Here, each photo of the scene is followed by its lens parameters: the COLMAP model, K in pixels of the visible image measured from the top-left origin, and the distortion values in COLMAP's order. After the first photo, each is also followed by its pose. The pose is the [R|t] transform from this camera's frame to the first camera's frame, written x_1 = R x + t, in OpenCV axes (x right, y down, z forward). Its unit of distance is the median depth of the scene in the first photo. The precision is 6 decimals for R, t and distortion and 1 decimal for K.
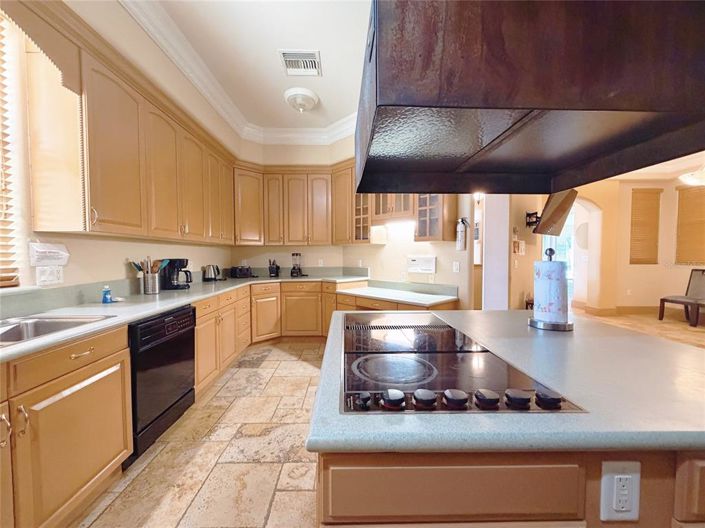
lens RADIAL K [[281.6, 0, 350.7], [0, 281.6, 264.0], [0, 0, 1]] dist [0.002376, -0.000286]
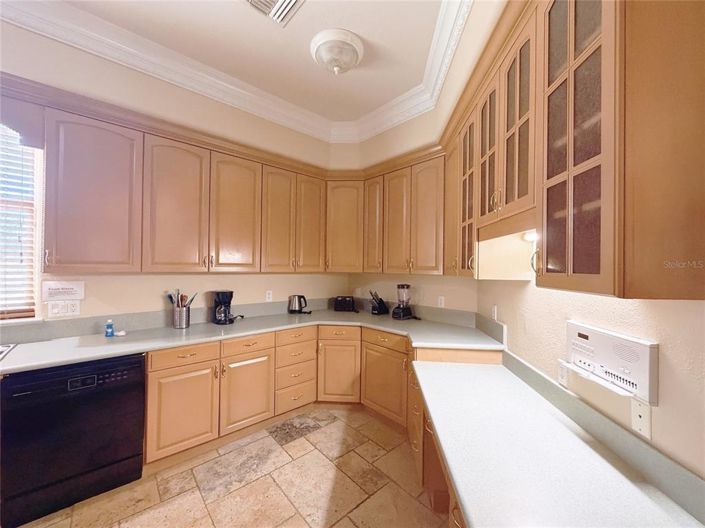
lens RADIAL K [[281.6, 0, 352.4], [0, 281.6, 264.4], [0, 0, 1]] dist [0.002376, -0.000286]
pose [[0.652717, 0.007557, -0.757564, 0.332394], [-0.039970, 0.998901, -0.024474, -0.088918], [0.756547, 0.046254, 0.652302, 0.620754]]
